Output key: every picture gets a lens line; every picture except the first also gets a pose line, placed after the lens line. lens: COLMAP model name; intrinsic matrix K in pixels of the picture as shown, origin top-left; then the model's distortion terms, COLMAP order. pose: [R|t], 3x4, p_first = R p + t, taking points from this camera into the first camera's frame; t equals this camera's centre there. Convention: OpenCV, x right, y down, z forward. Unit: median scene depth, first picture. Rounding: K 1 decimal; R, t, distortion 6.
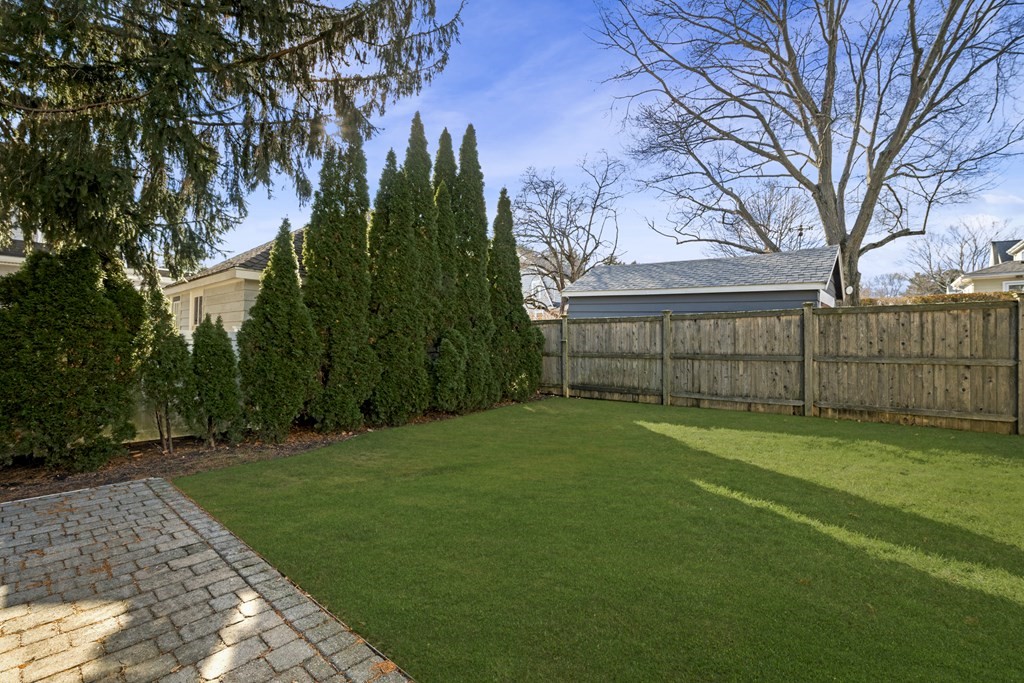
lens RADIAL K [[445.1, 0, 512.0], [0, 445.1, 341.5], [0, 0, 1]] dist [-0.000894, -0.000382]
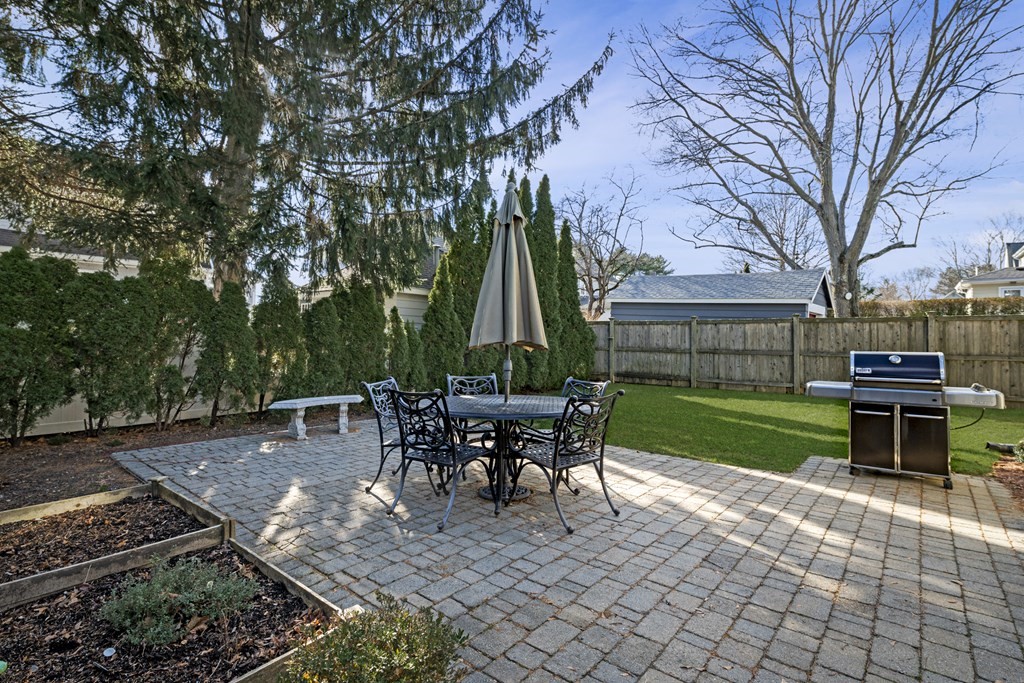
lens RADIAL K [[505.9, 0, 498.3], [0, 505.9, 326.2], [0, 0, 1]] dist [0.002146, 0.000514]
pose [[0.999931, 0.011466, -0.002392, -0.207600], [-0.011507, 0.999770, -0.018073, -0.006124], [0.002184, 0.018099, 0.999834, -0.456521]]
